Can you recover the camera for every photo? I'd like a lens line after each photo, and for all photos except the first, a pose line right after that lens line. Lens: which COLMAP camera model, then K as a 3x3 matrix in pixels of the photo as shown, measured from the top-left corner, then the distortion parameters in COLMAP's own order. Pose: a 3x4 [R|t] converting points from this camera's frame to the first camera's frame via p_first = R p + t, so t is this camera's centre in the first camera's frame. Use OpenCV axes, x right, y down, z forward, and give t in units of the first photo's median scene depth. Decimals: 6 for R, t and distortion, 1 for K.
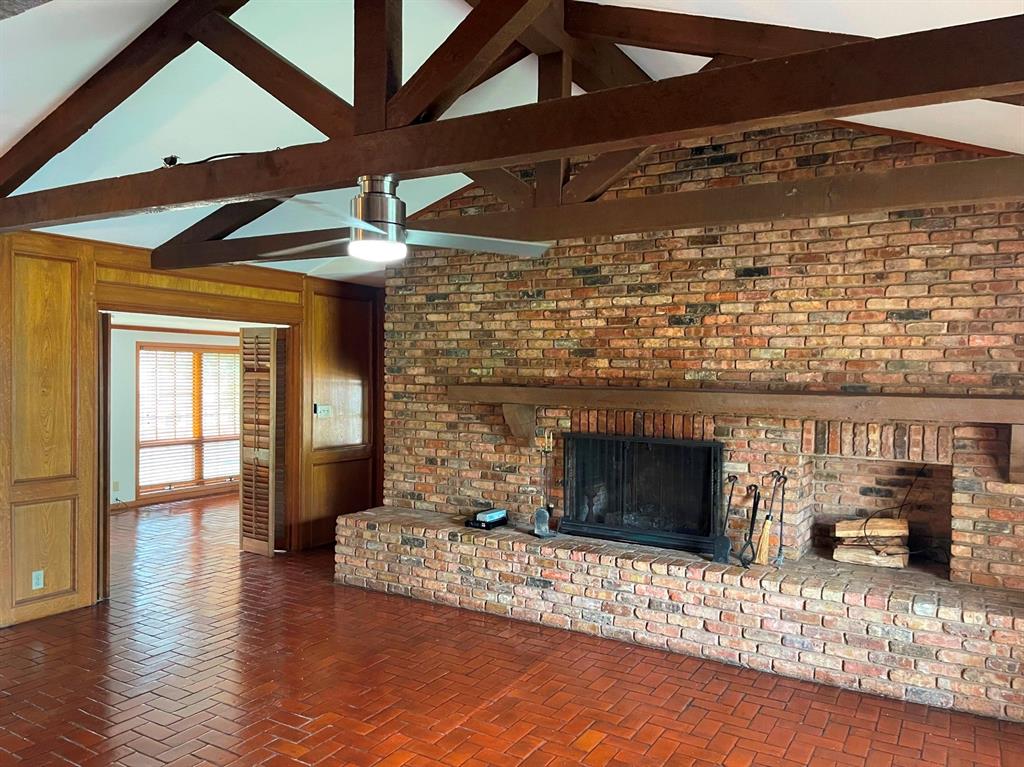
lens RADIAL K [[774.0, 0, 507.6], [0, 774.0, 383.0], [0, 0, 1]] dist [0.072246, -0.076578]
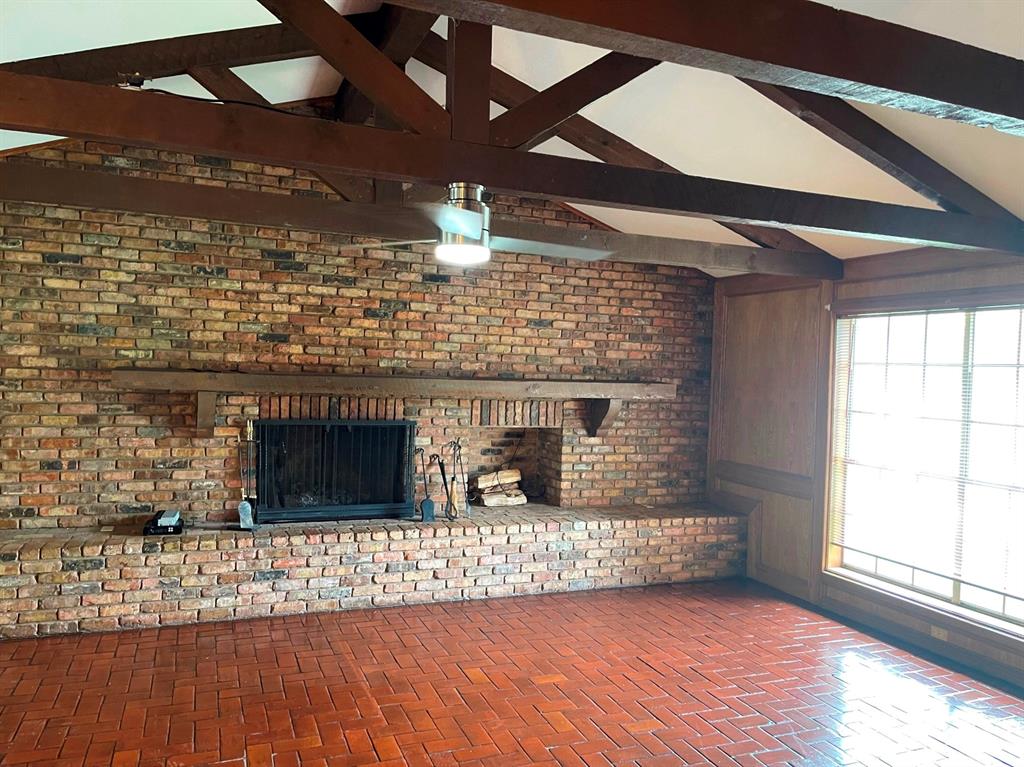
lens RADIAL K [[774.0, 0, 513.4], [0, 774.0, 379.2], [0, 0, 1]] dist [0.072246, -0.076578]
pose [[0.607879, -0.007201, 0.793997, -0.551352], [-0.014113, 0.999703, 0.019871, -0.011493], [-0.793904, -0.023285, 0.607597, 0.172085]]
